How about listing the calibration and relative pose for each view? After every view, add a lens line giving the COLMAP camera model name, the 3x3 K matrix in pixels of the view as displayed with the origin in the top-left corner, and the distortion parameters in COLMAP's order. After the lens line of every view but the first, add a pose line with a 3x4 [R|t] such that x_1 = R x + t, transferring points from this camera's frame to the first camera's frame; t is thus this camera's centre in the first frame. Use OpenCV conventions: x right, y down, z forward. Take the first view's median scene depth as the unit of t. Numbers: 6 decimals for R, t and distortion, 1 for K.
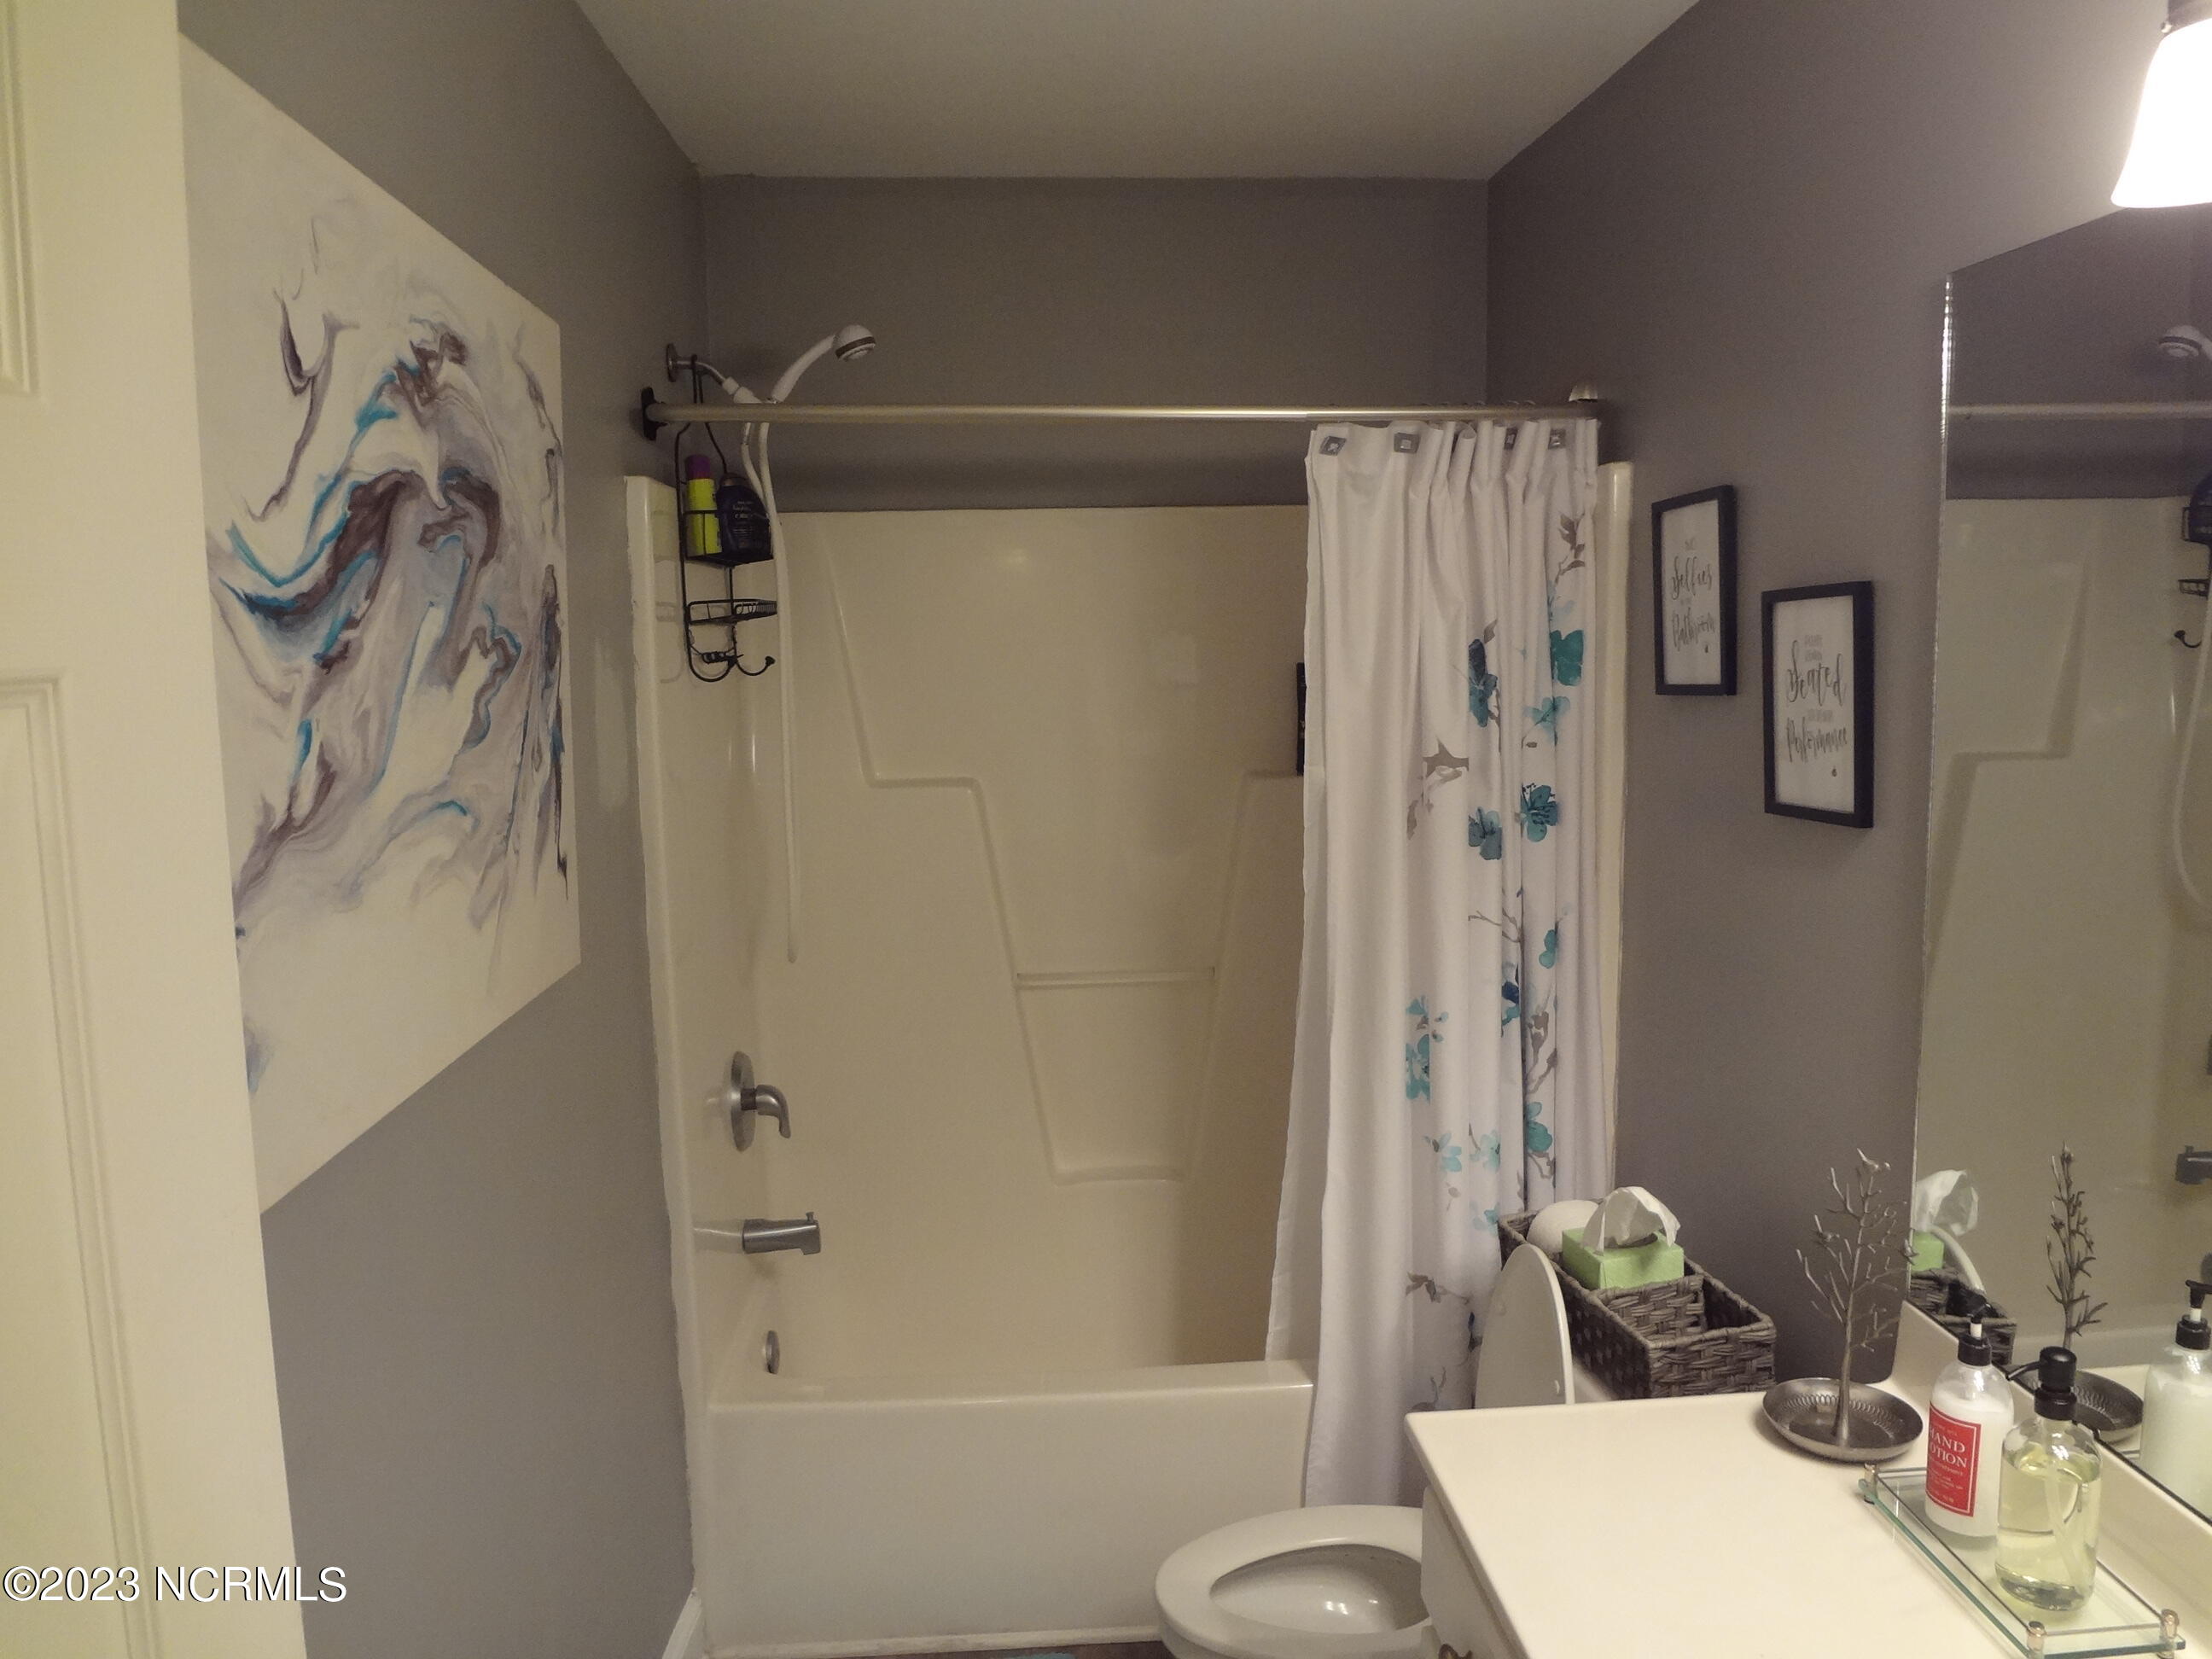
lens RADIAL K [[1654.0, 0, 1087.3], [0, 1654.0, 830.5], [0, 0, 1]] dist [-0.051802, 0.015121]
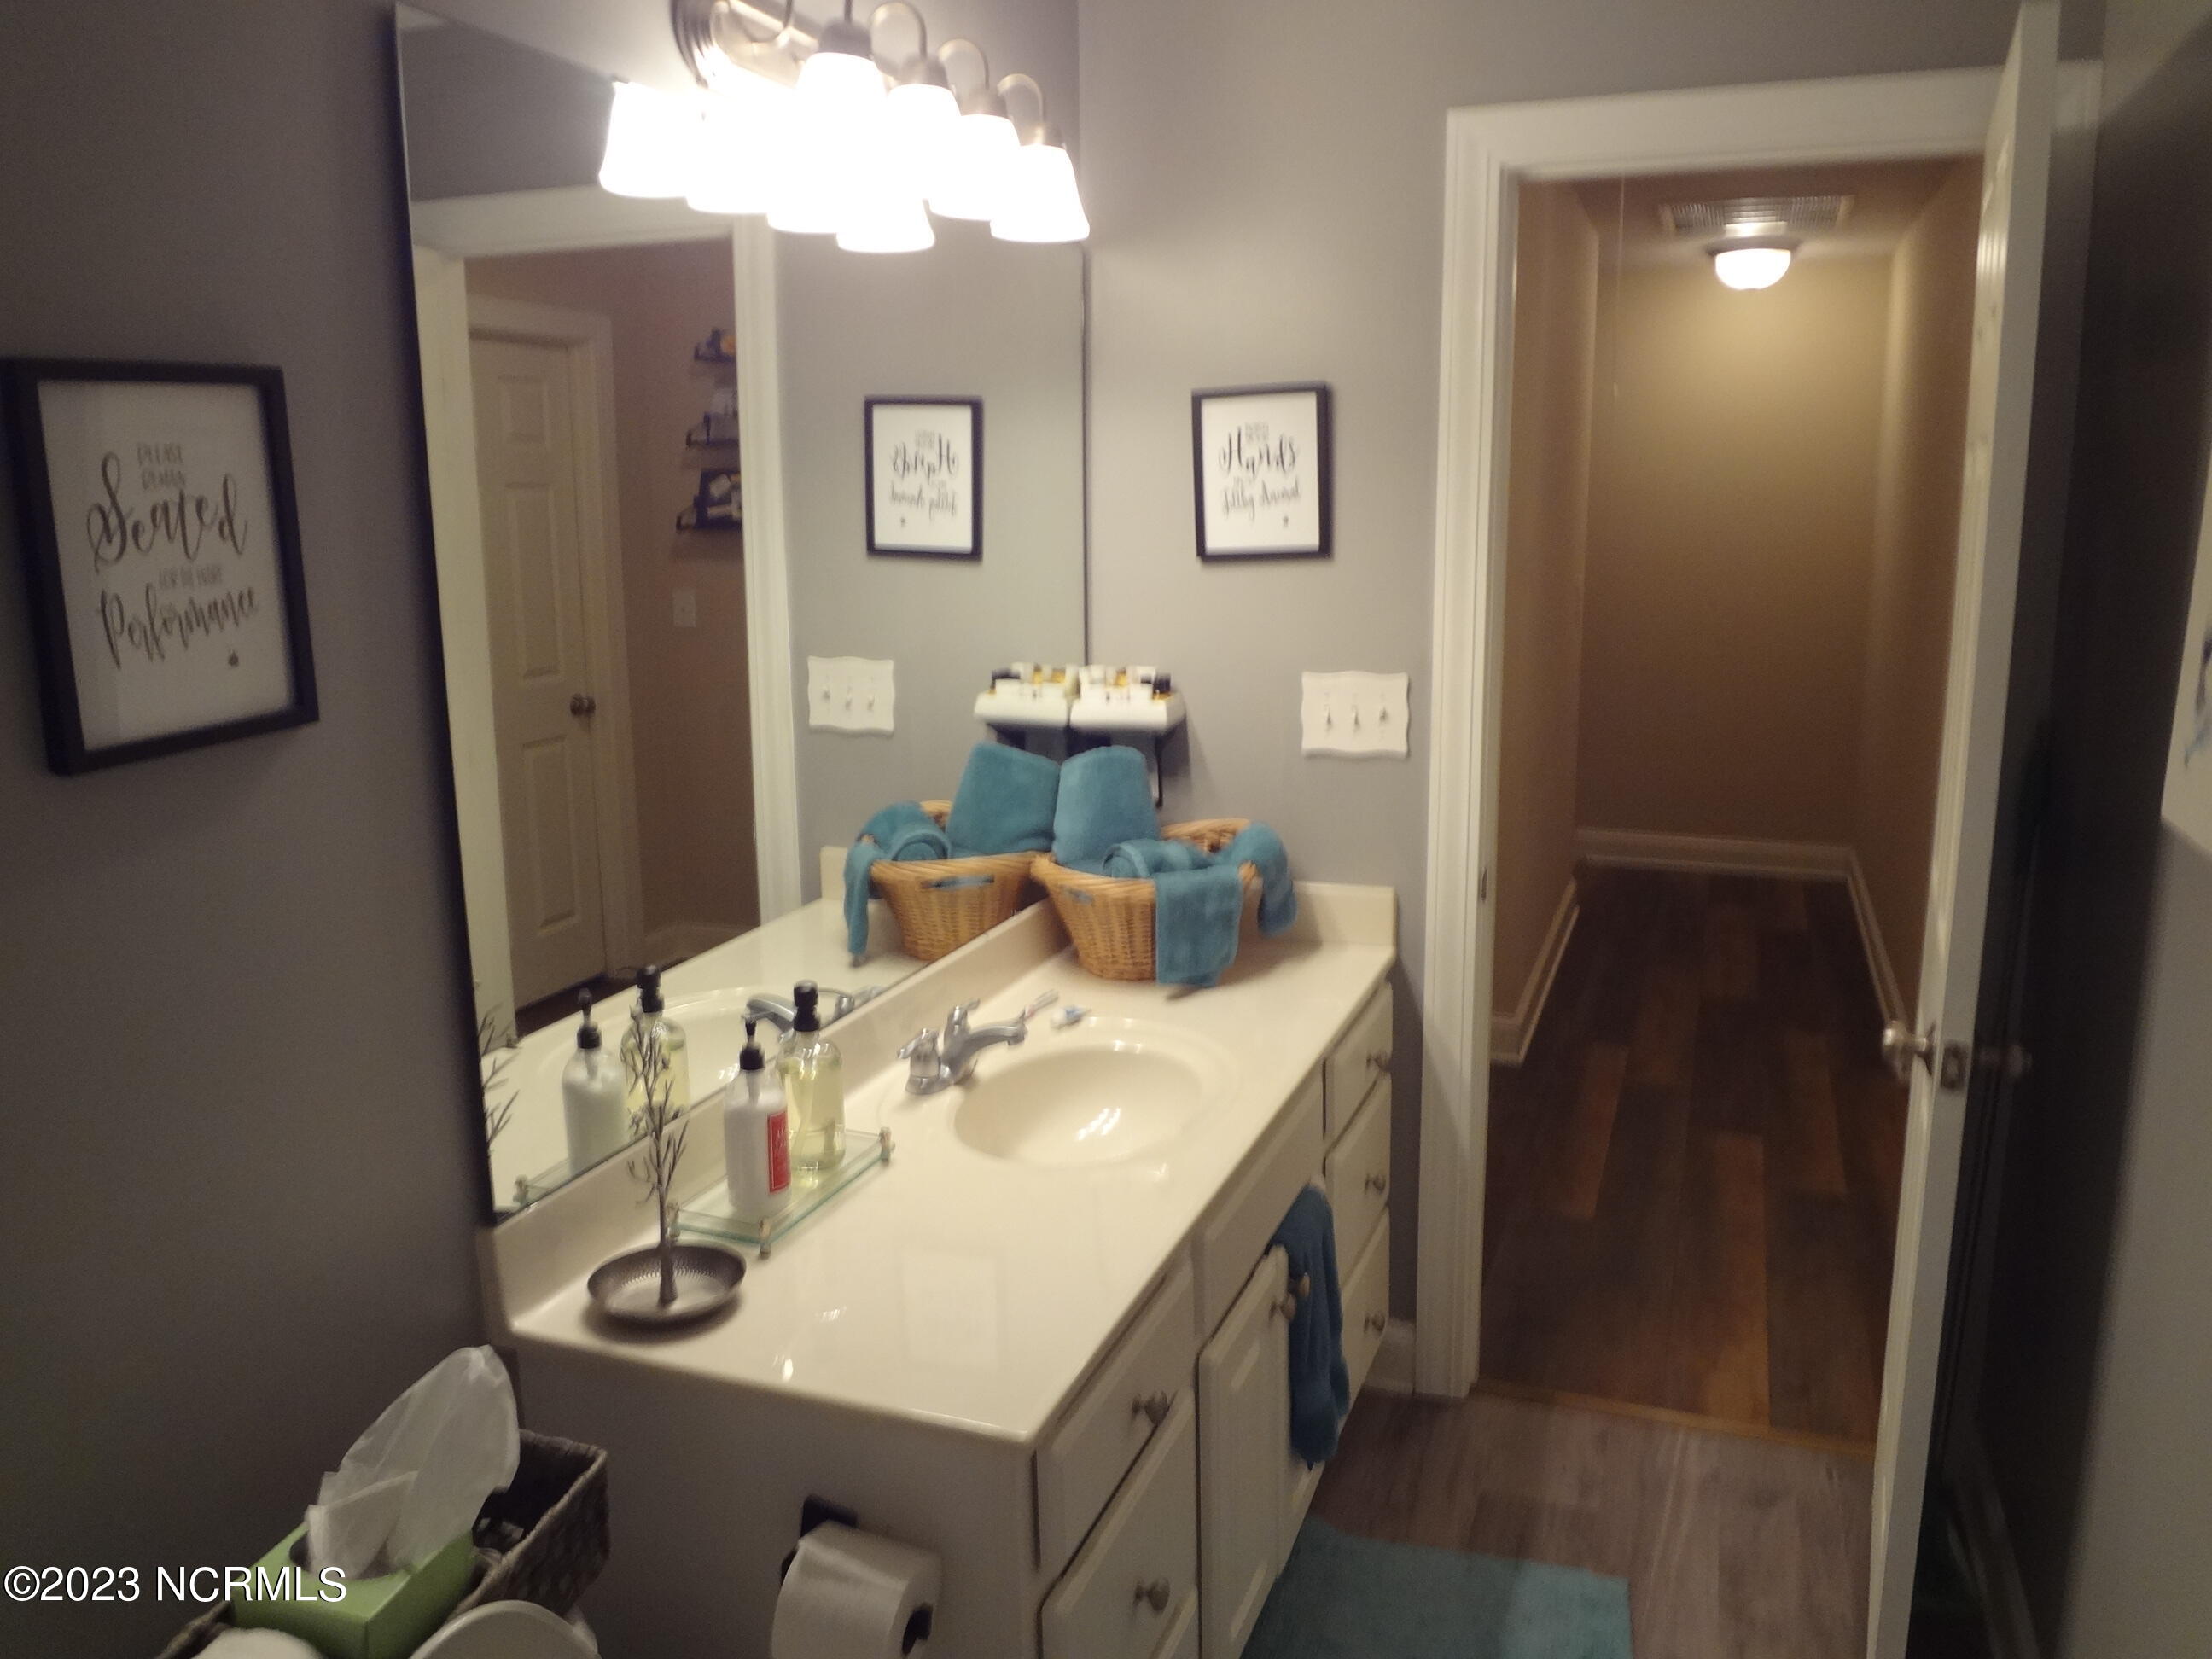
lens RADIAL K [[1654.0, 0, 1087.3], [0, 1654.0, 830.5], [0, 0, 1]] dist [-0.051802, 0.015121]
pose [[-0.912196, -0.056386, 0.405855, -0.120677], [0.072884, 0.952364, 0.296127, -0.137964], [-0.403219, 0.299706, -0.864633, 1.439310]]
